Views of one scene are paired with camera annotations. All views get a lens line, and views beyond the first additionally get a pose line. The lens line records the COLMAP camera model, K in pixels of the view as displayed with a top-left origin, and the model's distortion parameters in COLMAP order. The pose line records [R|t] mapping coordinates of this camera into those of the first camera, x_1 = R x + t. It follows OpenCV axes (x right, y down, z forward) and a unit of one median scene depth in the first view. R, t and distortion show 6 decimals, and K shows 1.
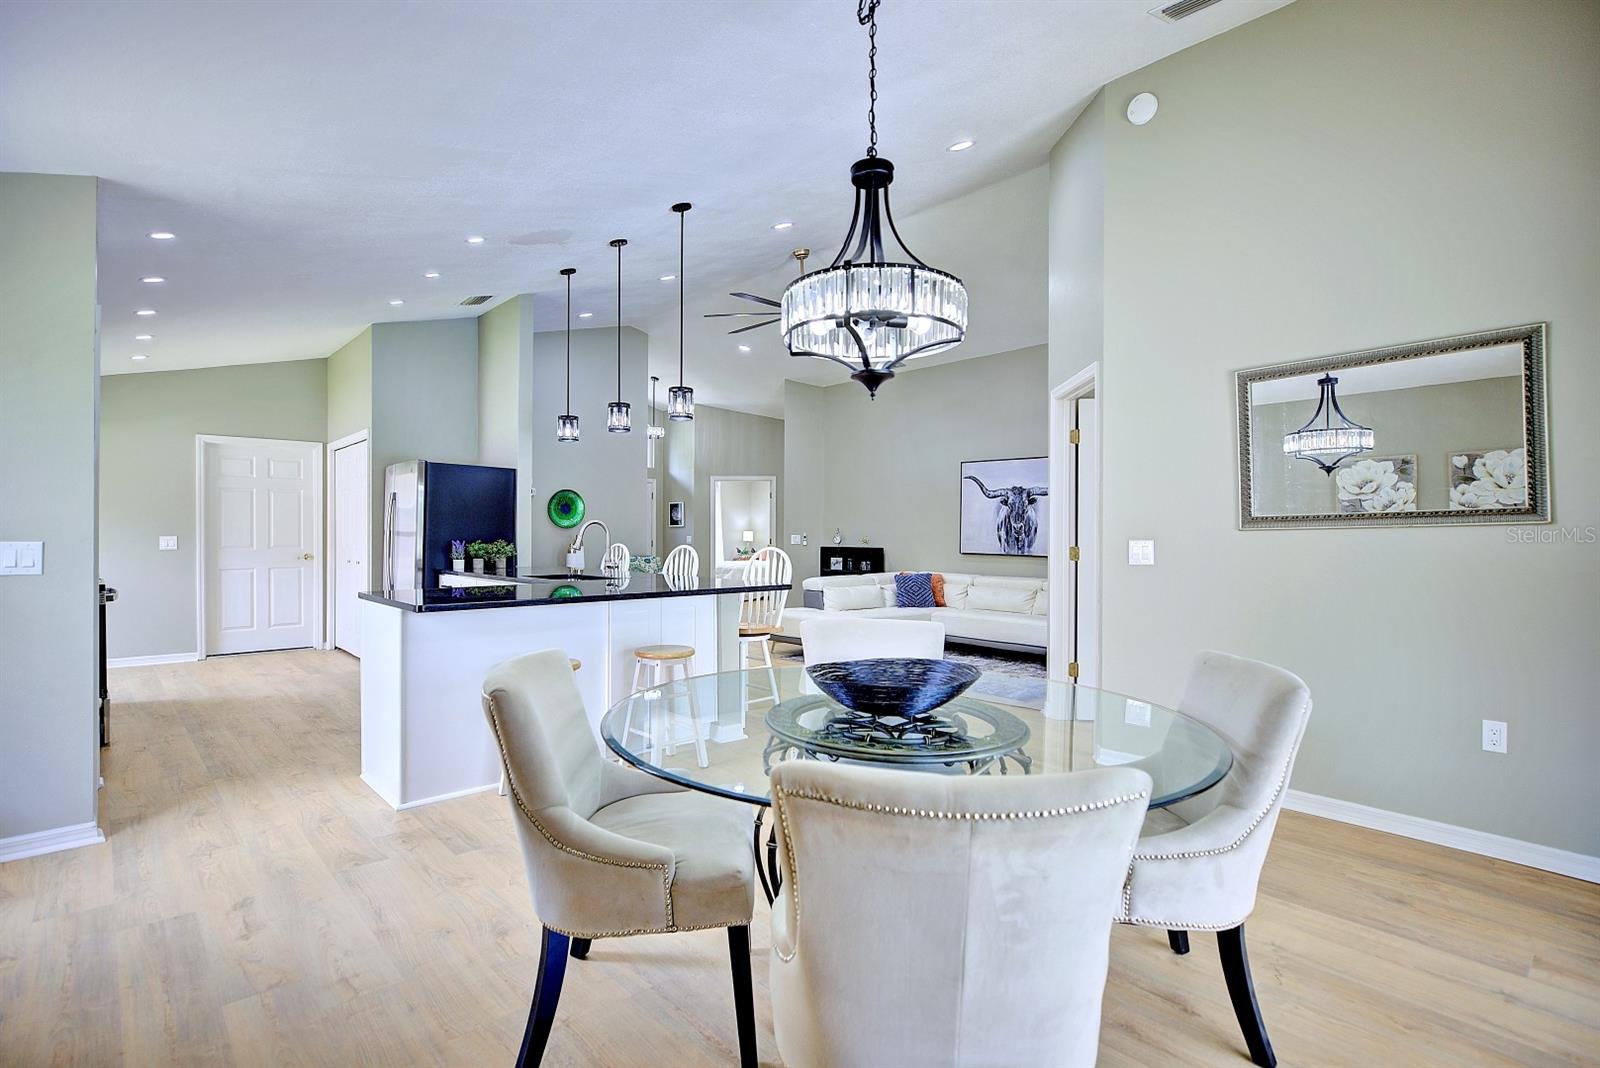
lens RADIAL K [[767.8, 0, 800.0], [0, 767.8, 534.0], [0, 0, 1]] dist [-0.001630, -0.000219]
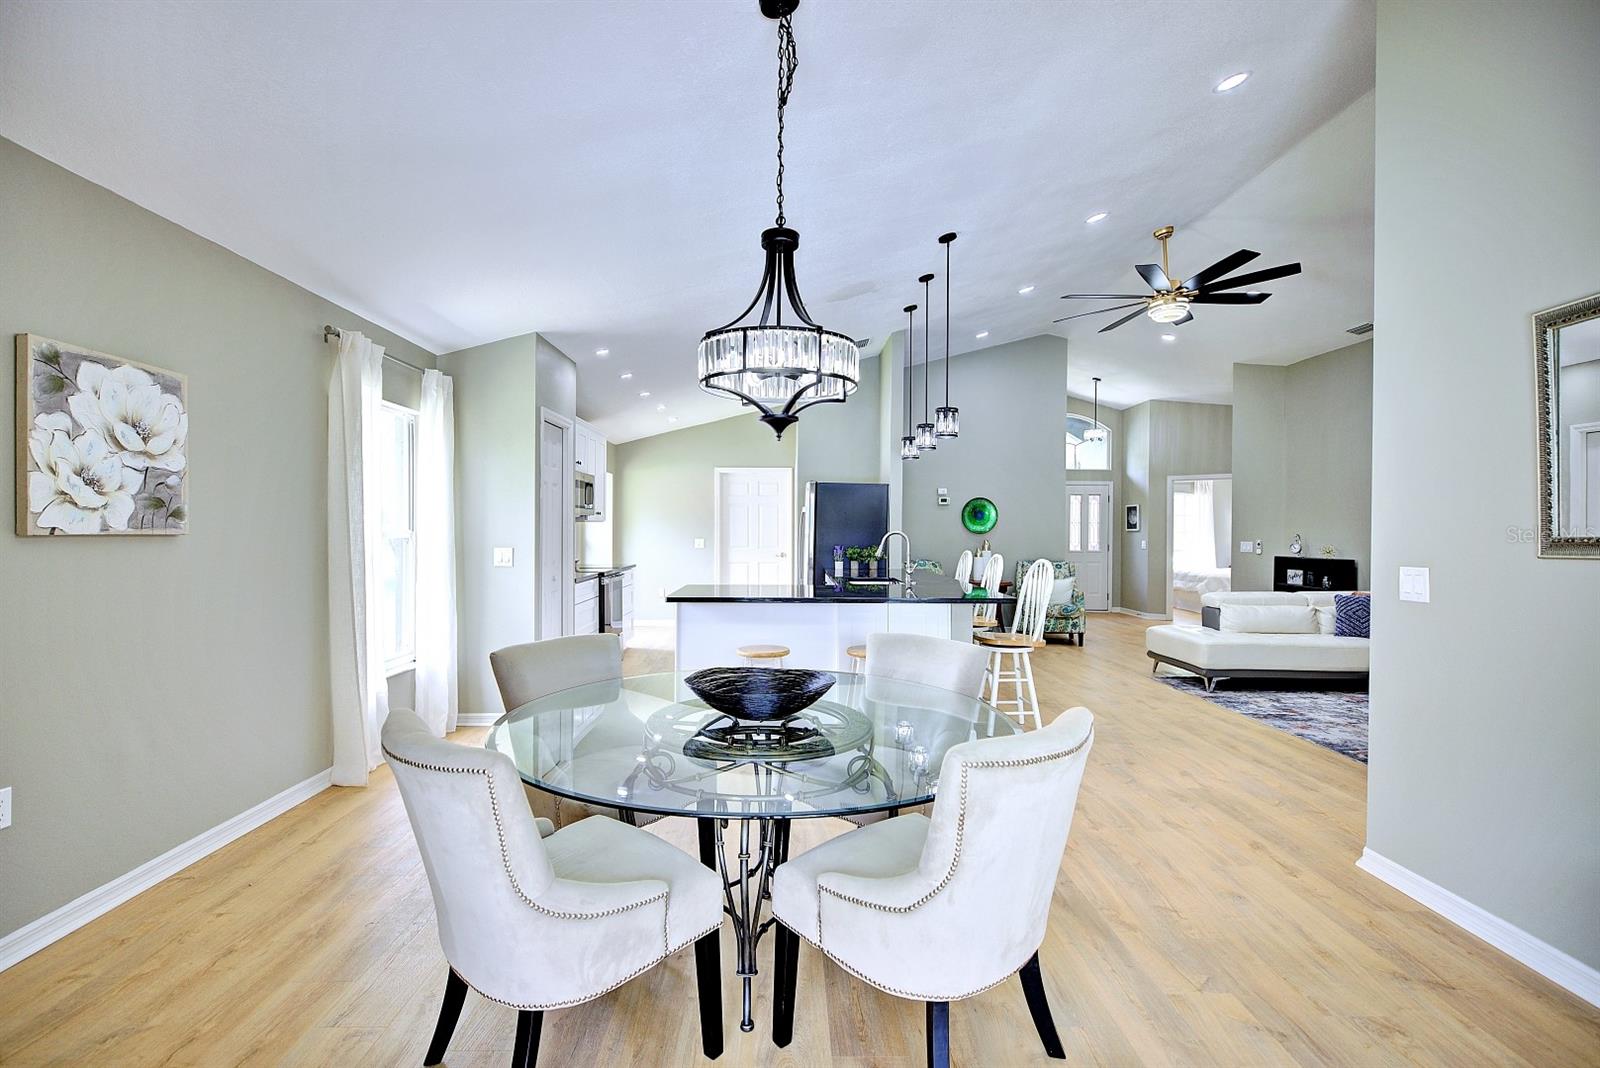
lens RADIAL K [[749.8, 0, 800.0], [0, 749.8, 534.0], [0, 0, 1]] dist [-0.002576, 0.000297]
pose [[0.754462, 0.005779, -0.656318, 0.260547], [-0.004532, 0.999983, 0.003595, -0.012569], [0.656328, 0.000262, 0.754475, 0.055986]]
